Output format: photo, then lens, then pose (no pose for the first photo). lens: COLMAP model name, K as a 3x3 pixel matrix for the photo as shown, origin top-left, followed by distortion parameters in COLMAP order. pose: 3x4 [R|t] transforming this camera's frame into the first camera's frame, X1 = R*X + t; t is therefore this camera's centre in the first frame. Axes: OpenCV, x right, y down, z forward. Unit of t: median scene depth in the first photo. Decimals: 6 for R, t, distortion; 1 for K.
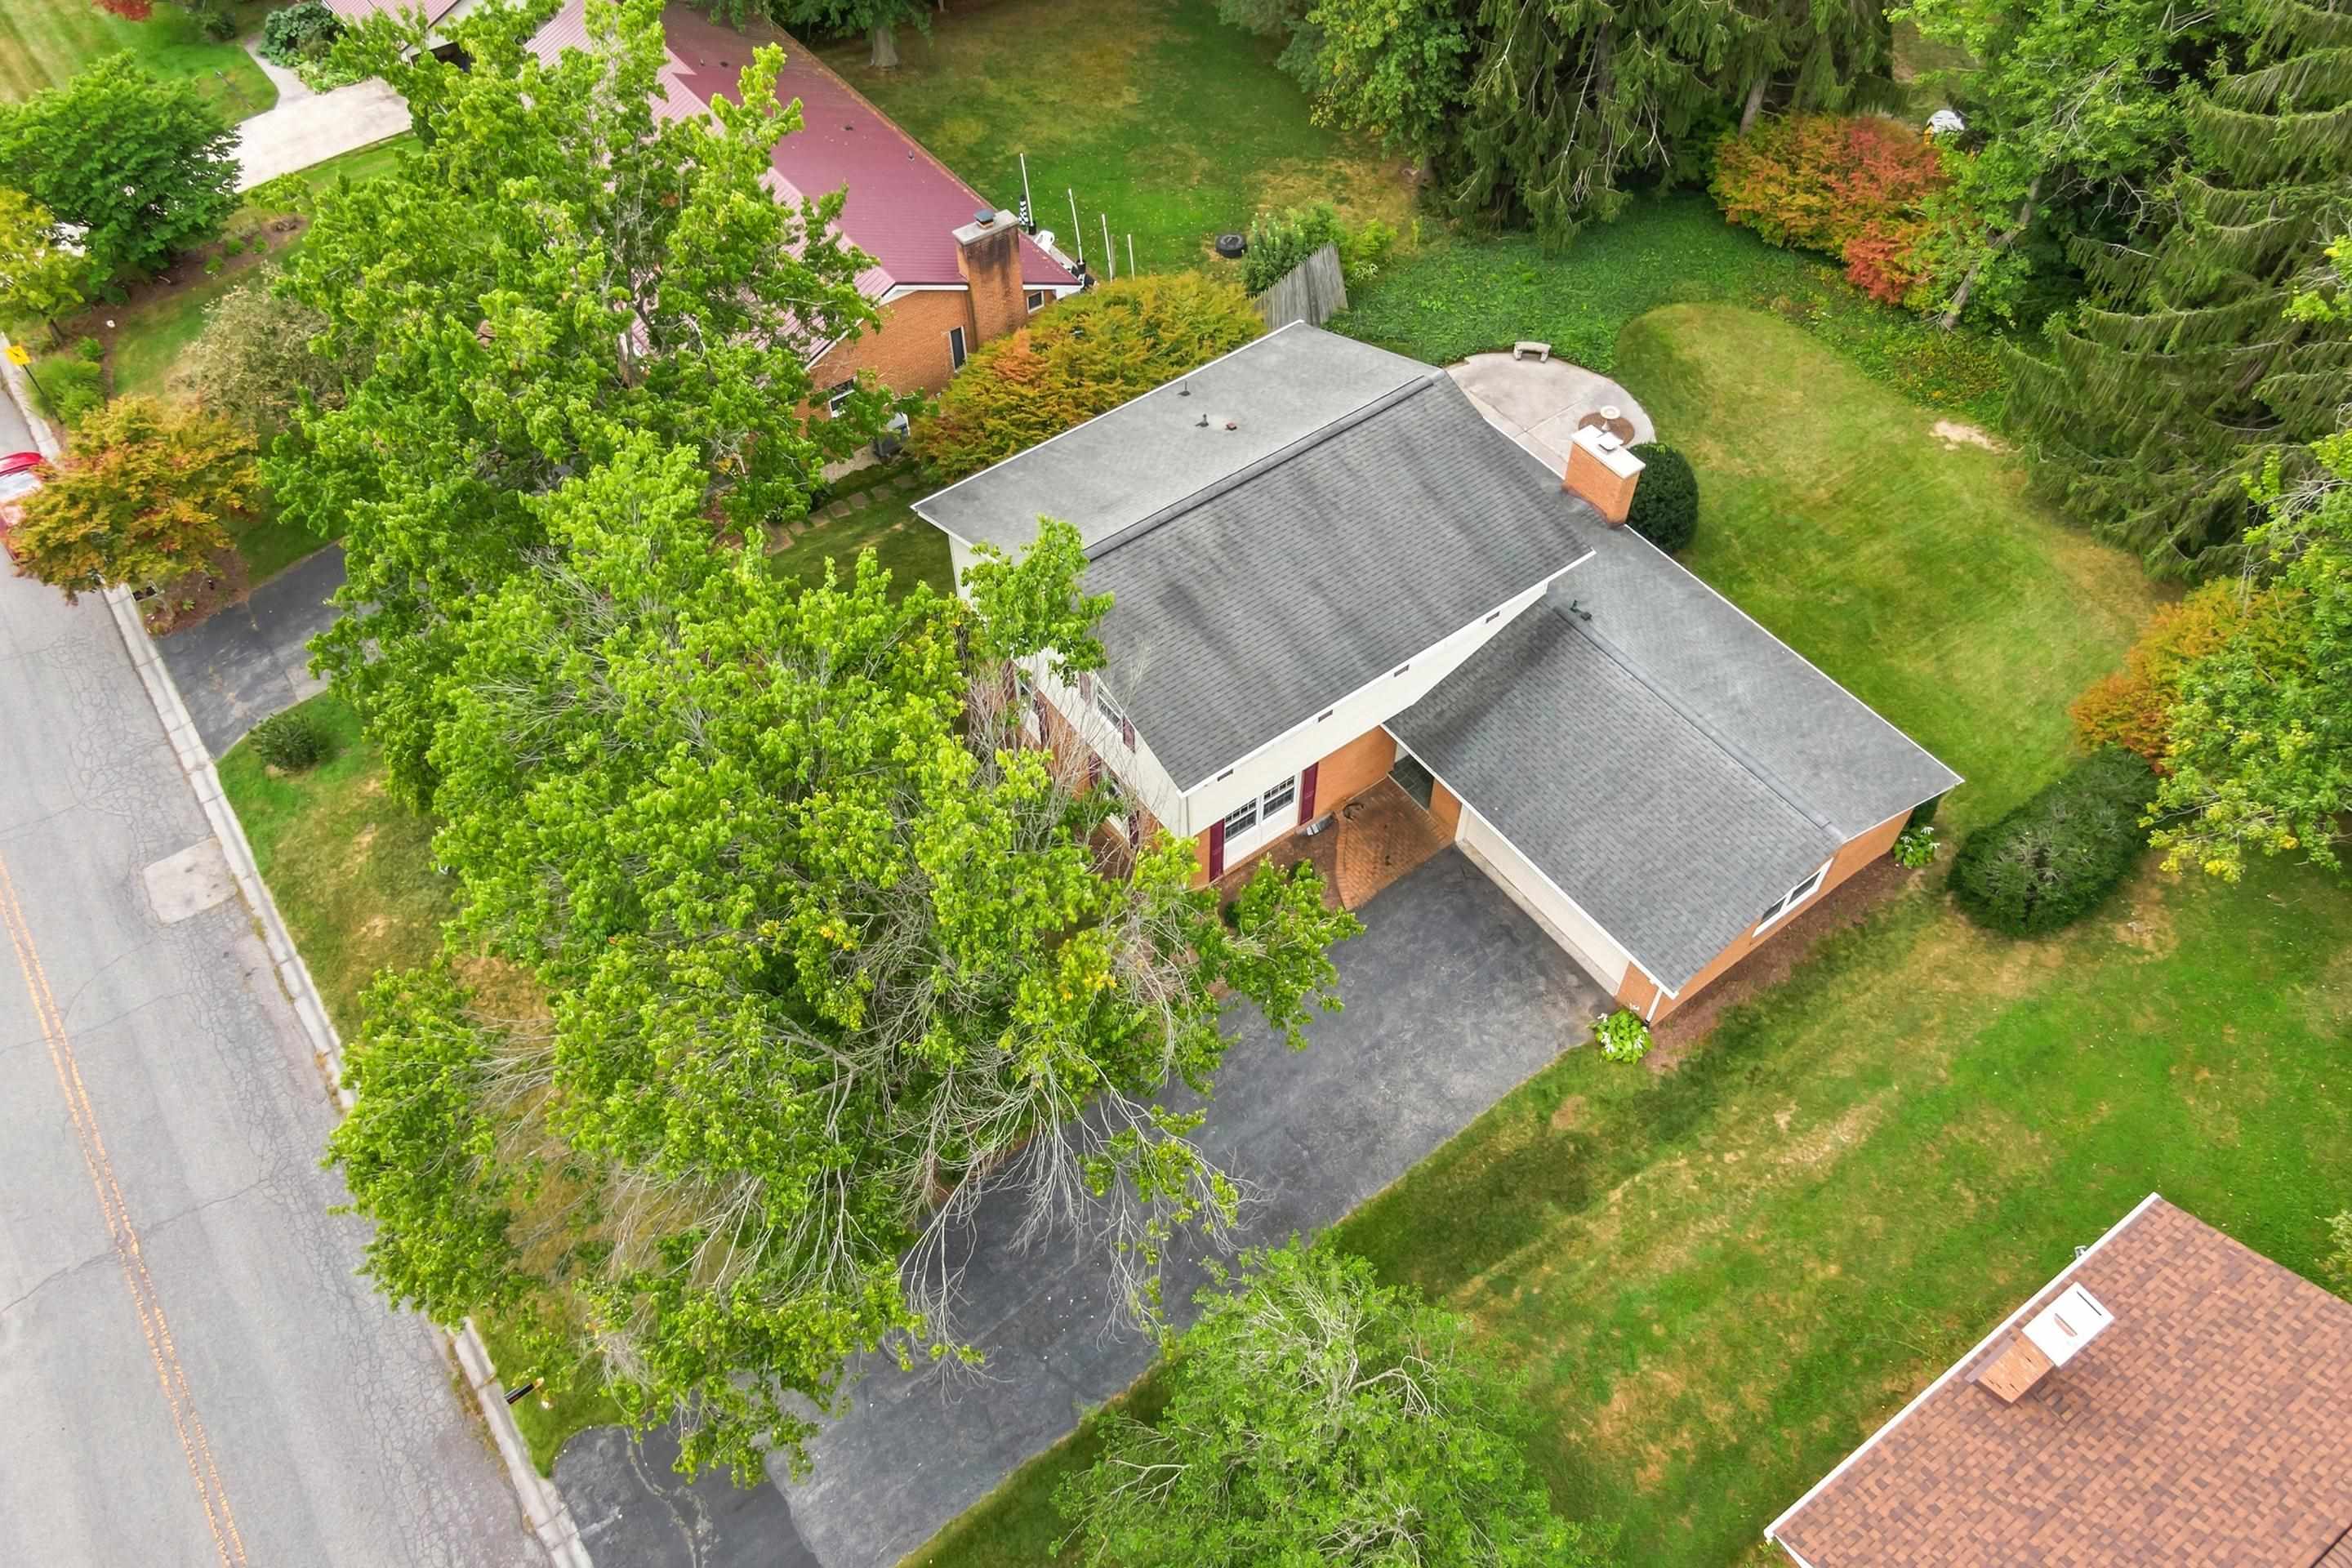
lens RADIAL K [[1635.3, 0, 1182.7], [0, 1635.3, 728.8], [0, 0, 1]] dist [0.004985, 0.001062]
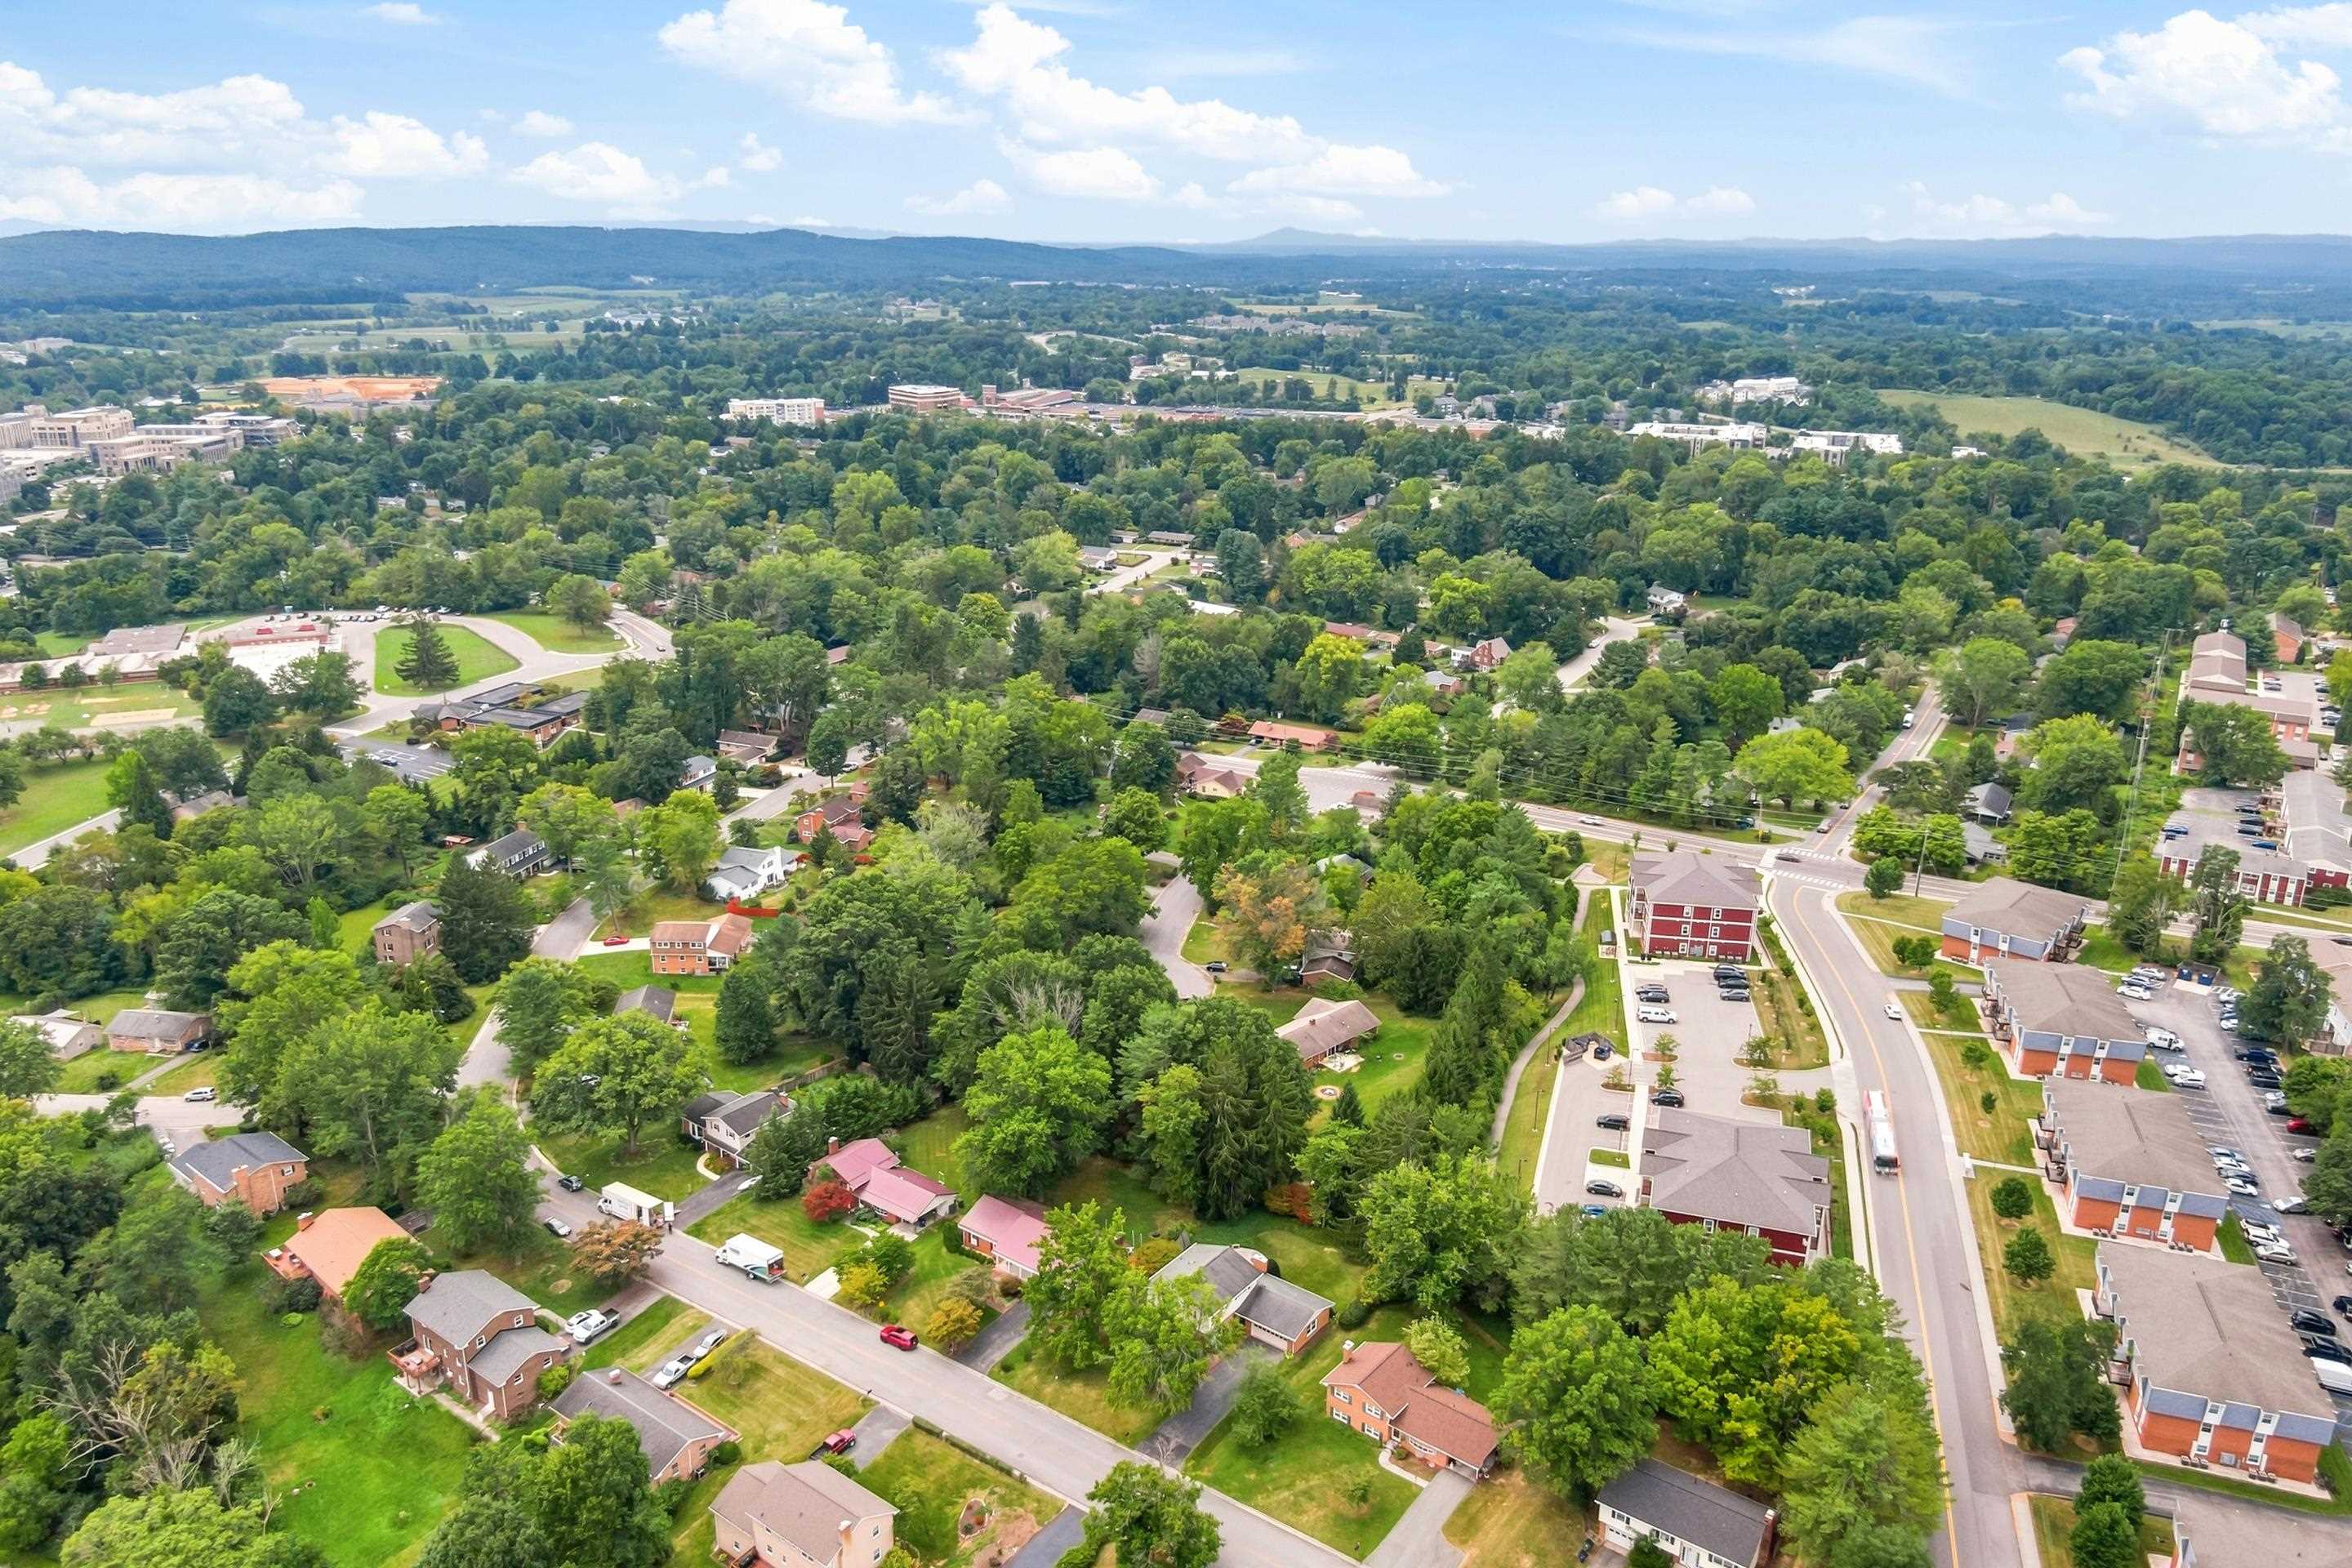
lens RADIAL K [[1626.0, 0, 1176.0], [0, 1626.0, 784.0], [0, 0, 1]] dist [0.005841, 0.000298]
pose [[0.955232, -0.067310, 0.288100, -1.379926], [0.214128, 0.829254, -0.516224, 1.187281], [-0.204161, 0.554804, 0.806543, -3.936873]]
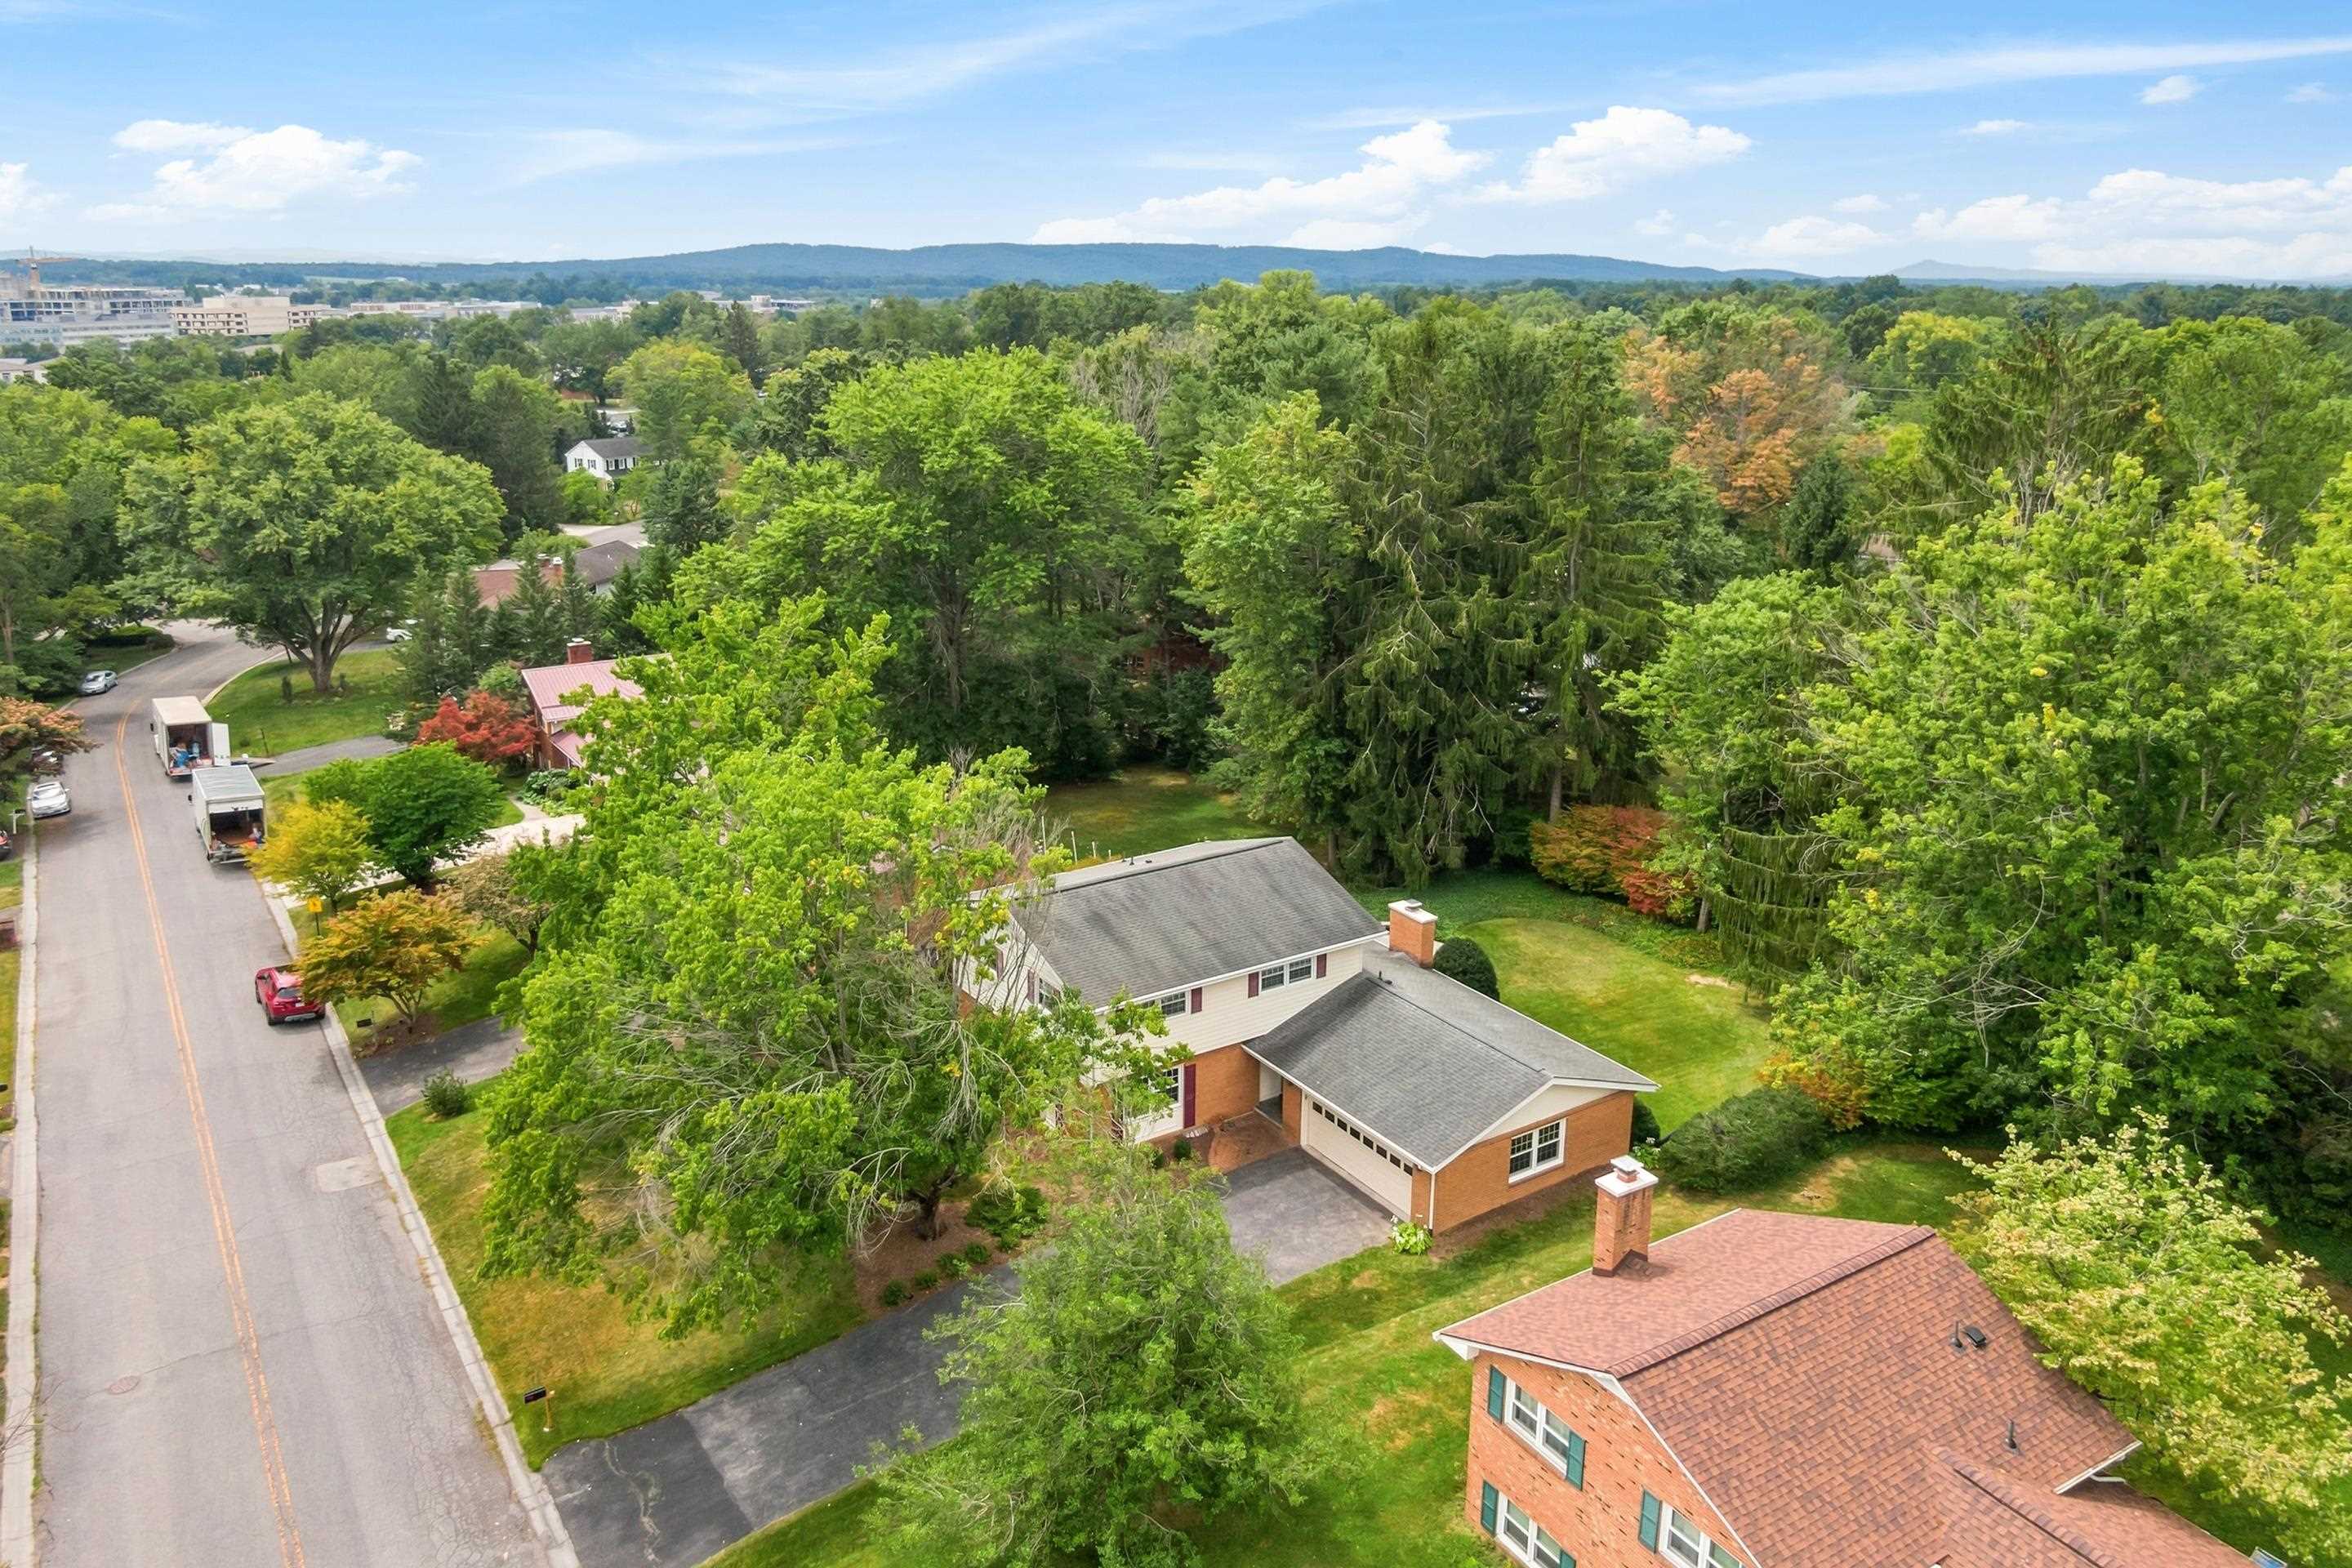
lens RADIAL K [[1626.0, 0, 1176.0], [0, 1626.0, 784.0], [0, 0, 1]] dist [0.005841, 0.000298]
pose [[0.998424, 0.028728, -0.048220, 0.117784], [-0.050799, 0.827870, -0.558615, 0.551628], [0.023872, 0.560184, 0.828024, -0.255409]]
